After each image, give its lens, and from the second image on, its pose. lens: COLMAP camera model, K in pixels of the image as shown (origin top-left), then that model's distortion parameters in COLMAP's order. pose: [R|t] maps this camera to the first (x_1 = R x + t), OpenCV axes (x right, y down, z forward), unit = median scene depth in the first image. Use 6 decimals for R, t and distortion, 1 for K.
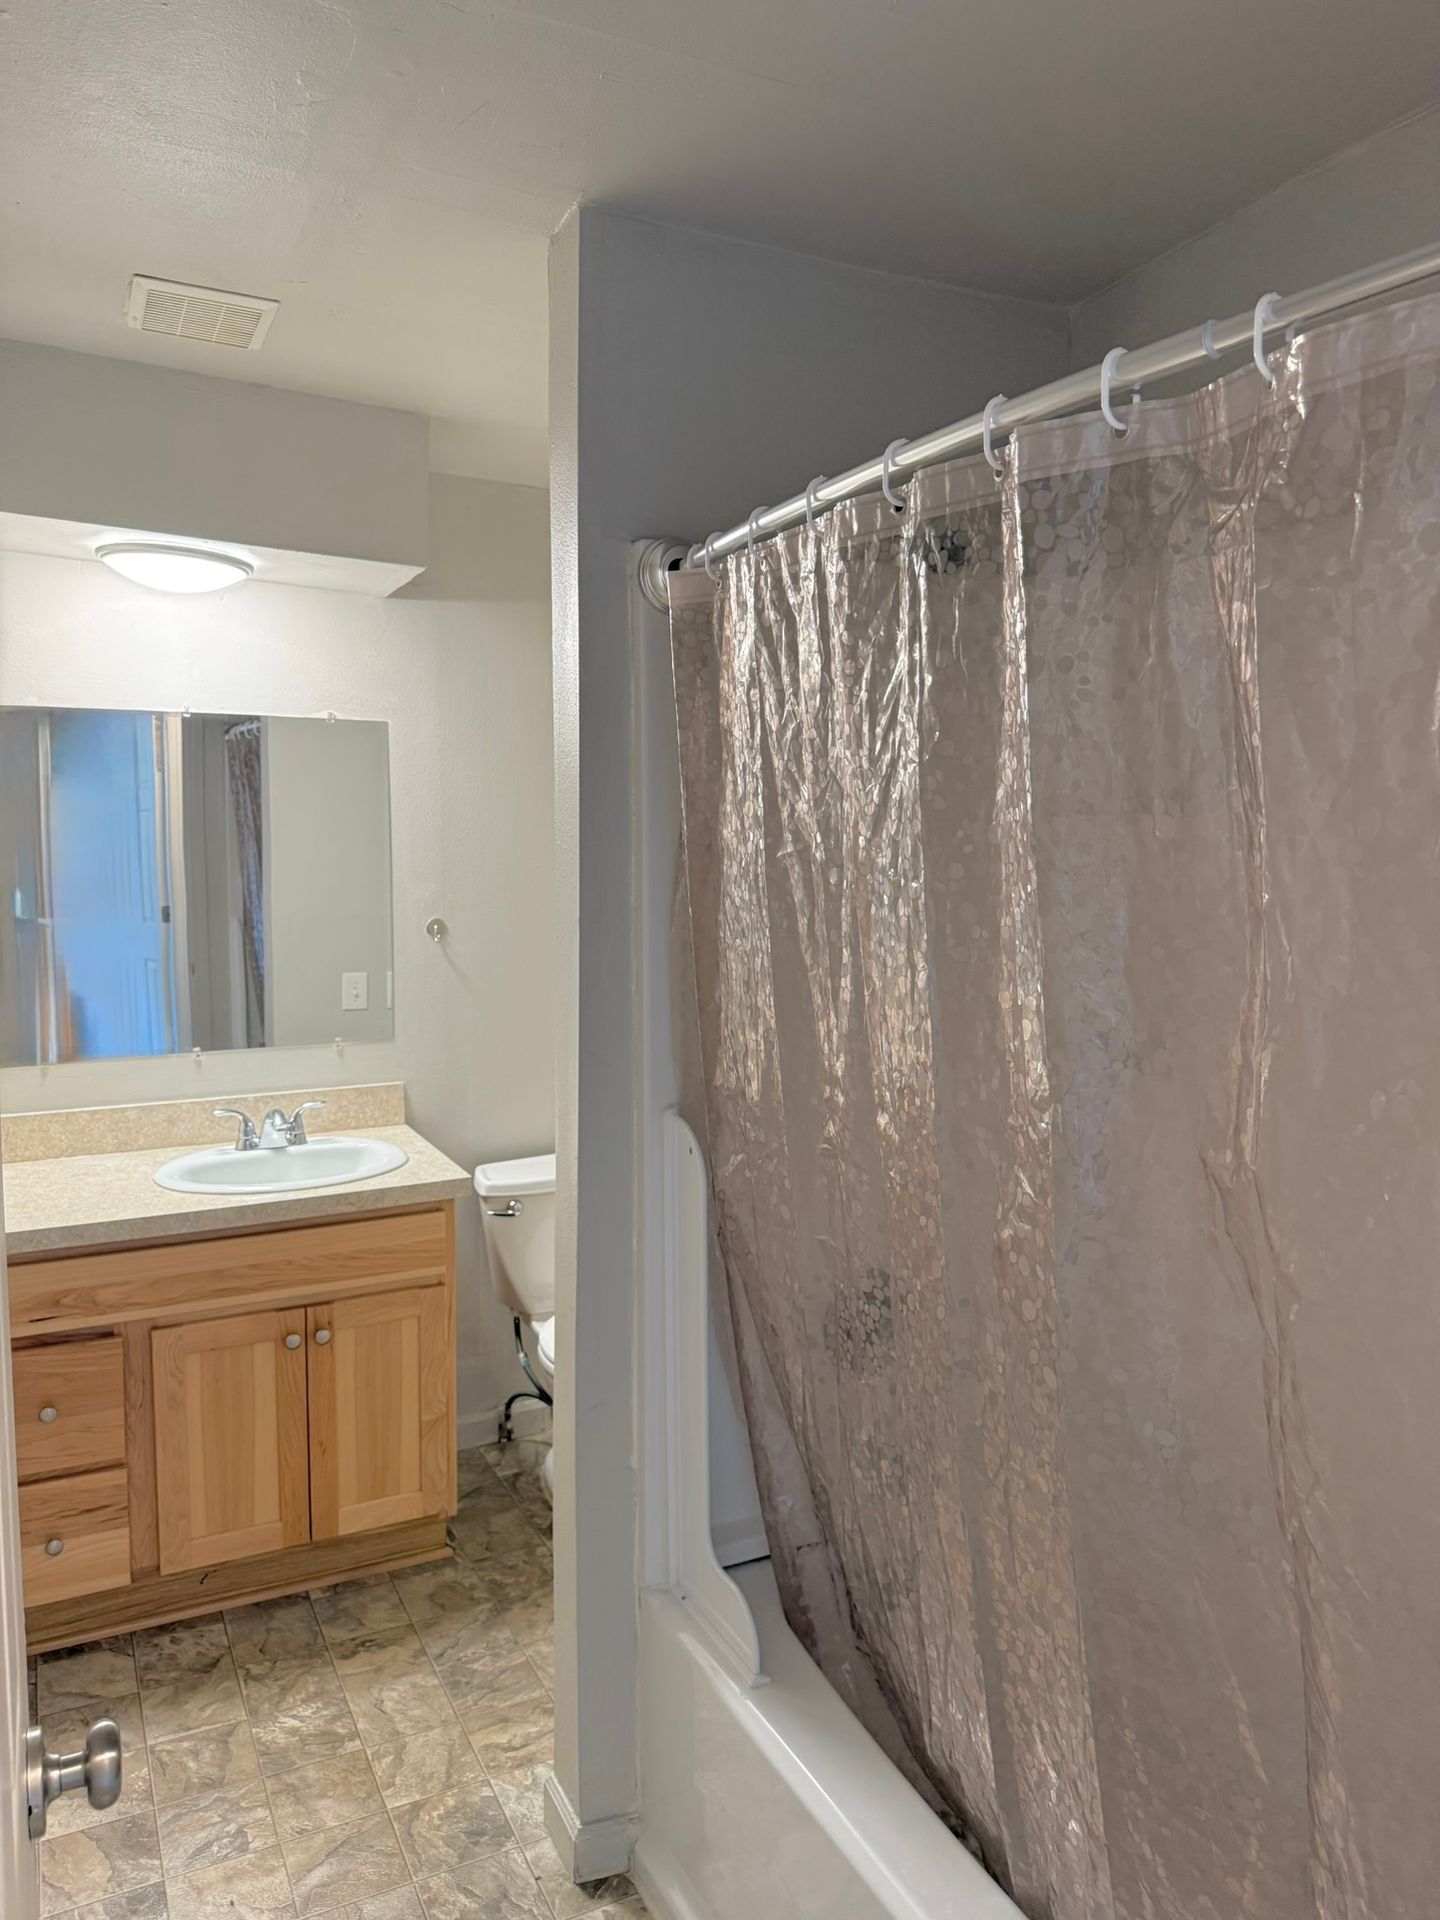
lens RADIAL K [[1338.5, 0, 711.1], [0, 1338.5, 961.4], [0, 0, 1]] dist [0.018127, -0.027393]
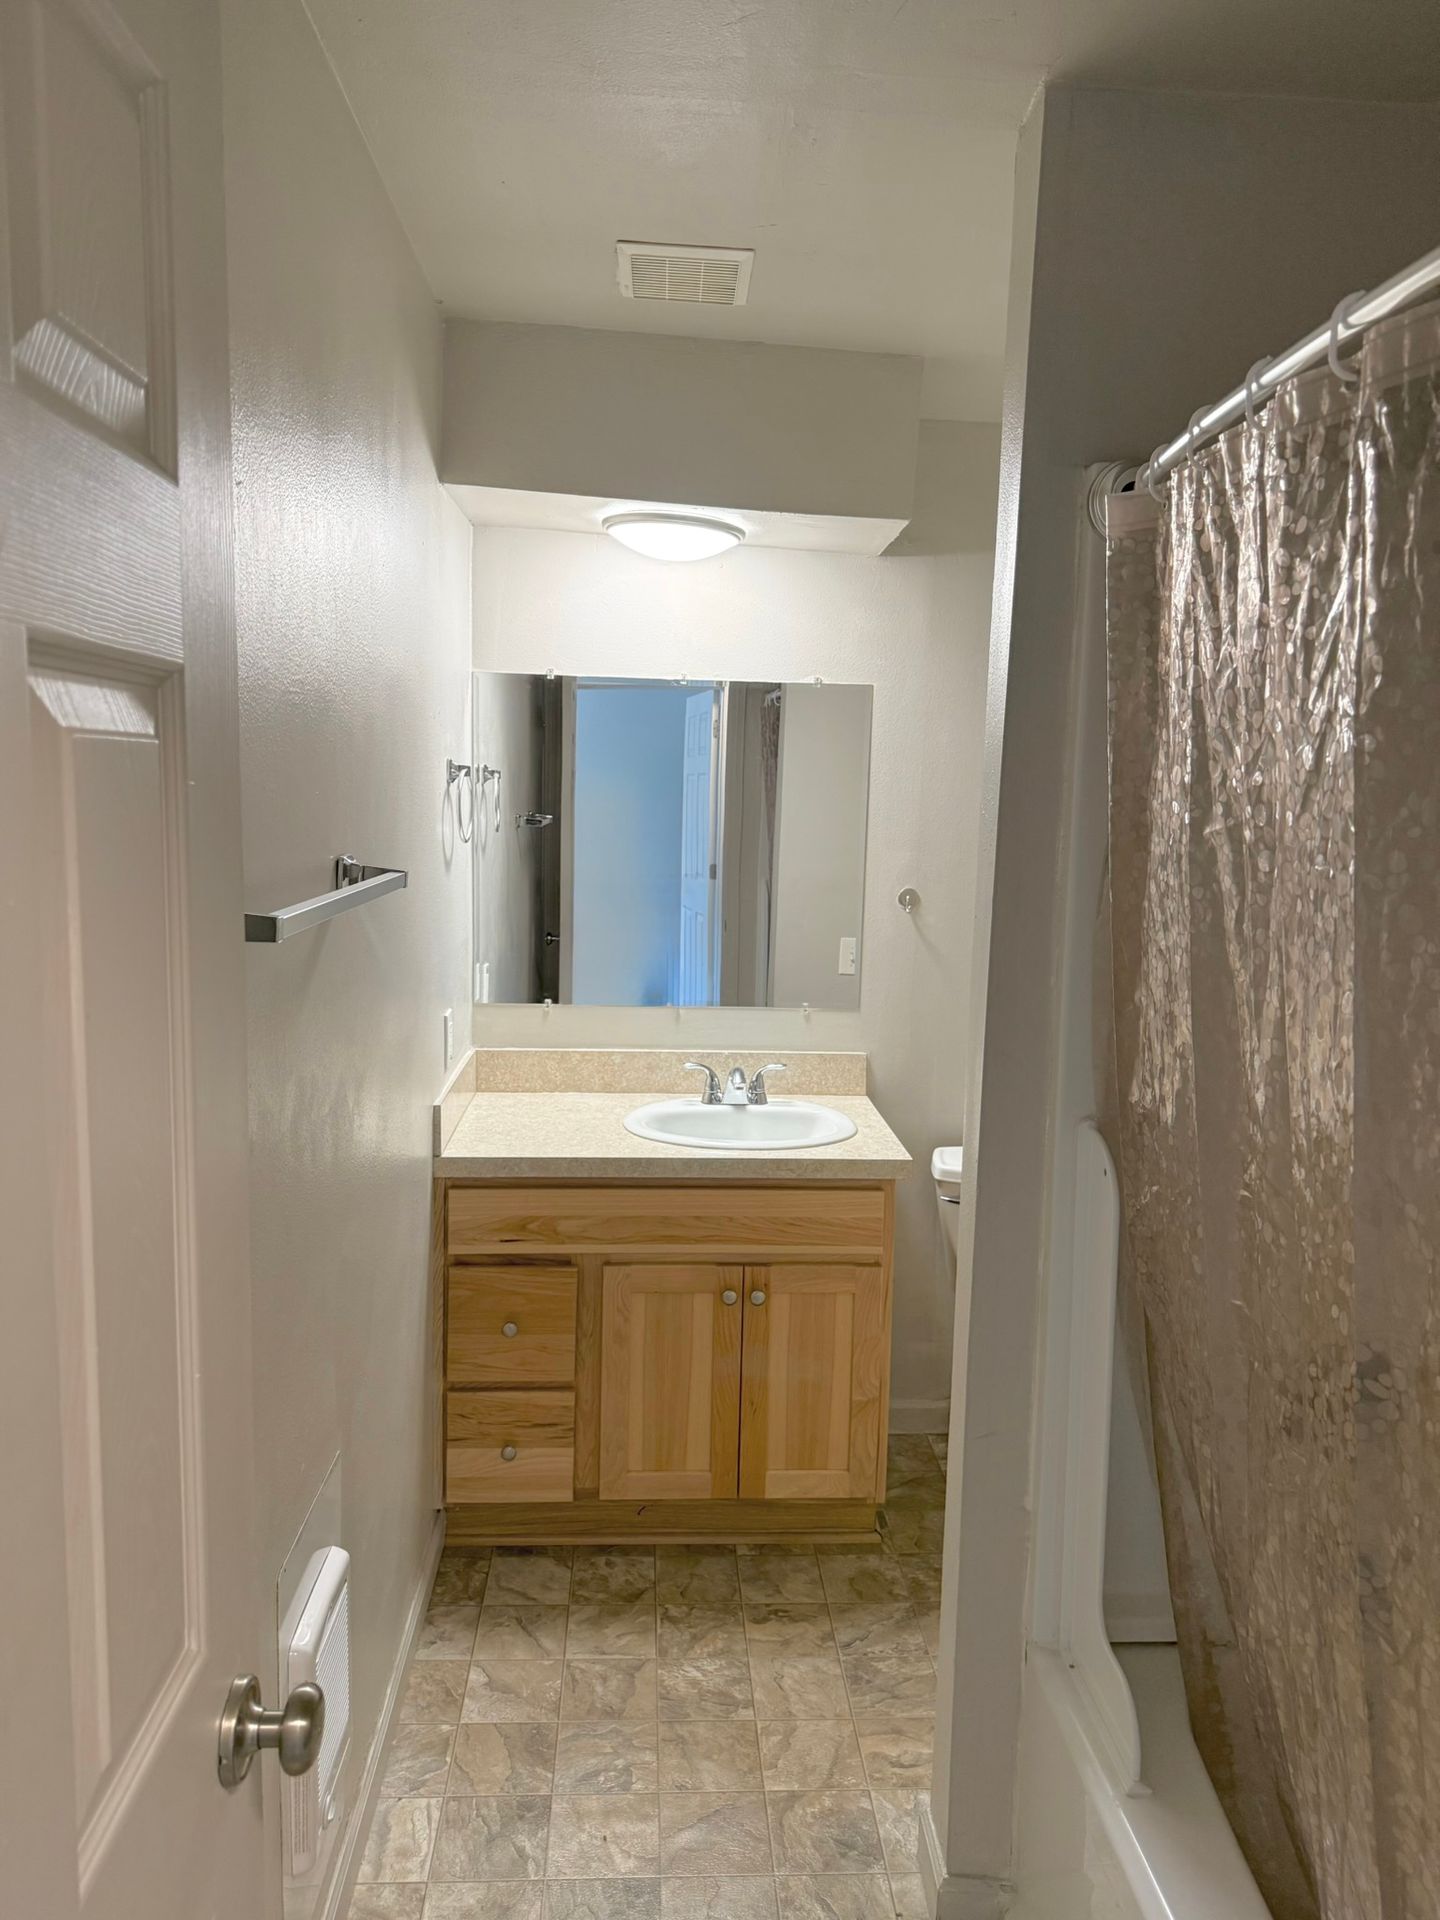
lens RADIAL K [[1338.5, 0, 729.8], [0, 1338.5, 955.1], [0, 0, 1]] dist [0.018127, -0.027393]
pose [[0.919538, 0.068154, -0.387047, 0.062814], [-0.060626, 0.997659, 0.031642, -0.007268], [0.388297, -0.005631, 0.921517, 0.073678]]
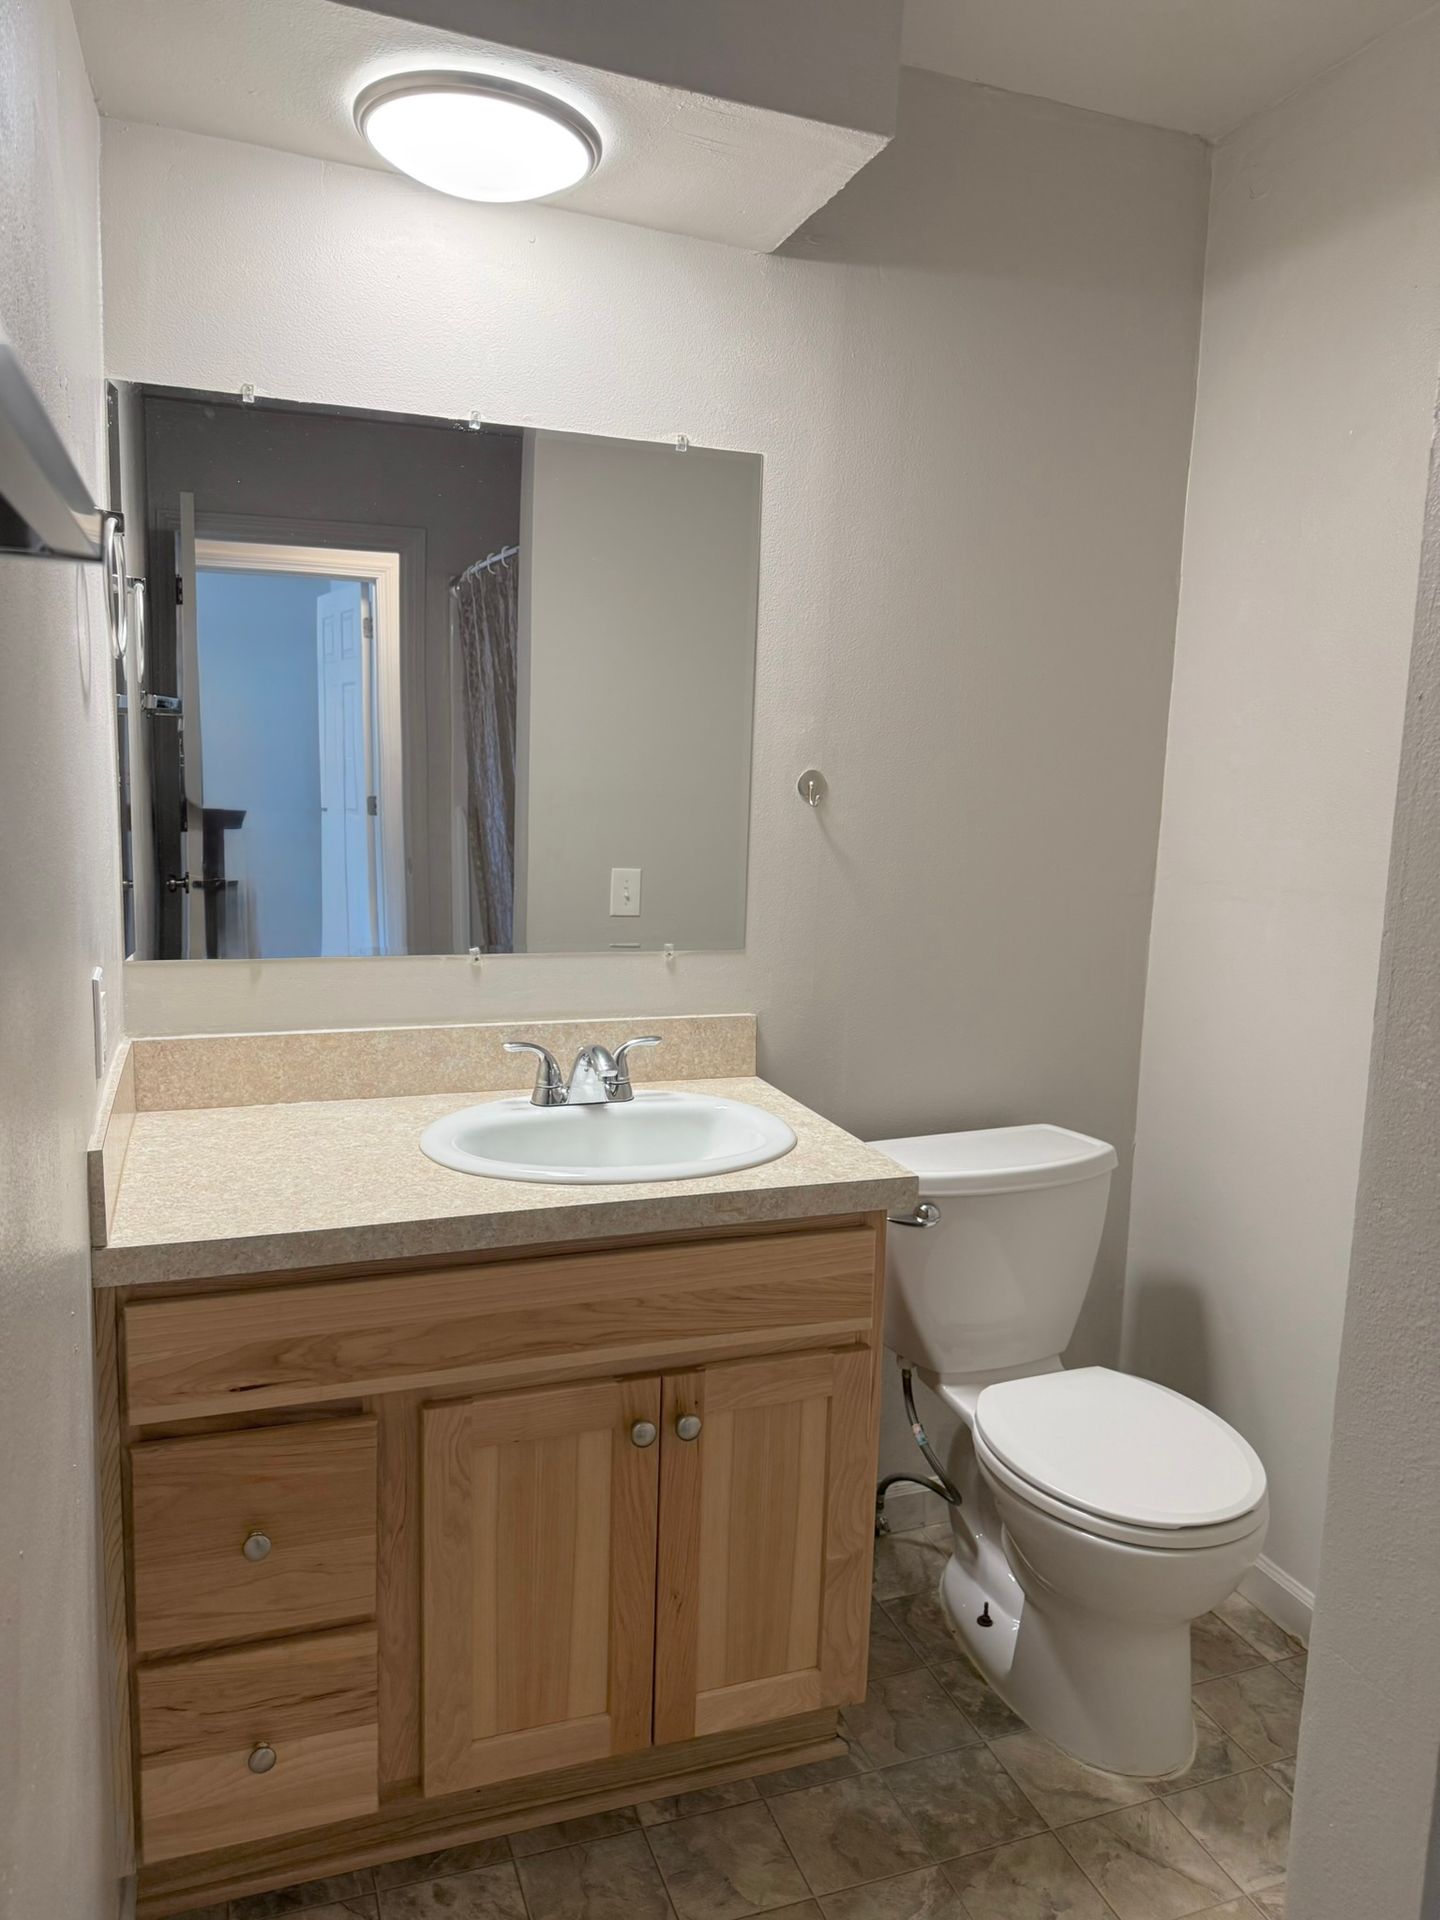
lens RADIAL K [[1338.5, 0, 709.5], [0, 1338.5, 971.7], [0, 0, 1]] dist [0.018127, -0.027393]
pose [[0.992545, 0.044321, -0.113538, -0.230967], [-0.038275, 0.997759, 0.054884, 0.043427], [0.115716, -0.050129, 0.992017, 0.431935]]
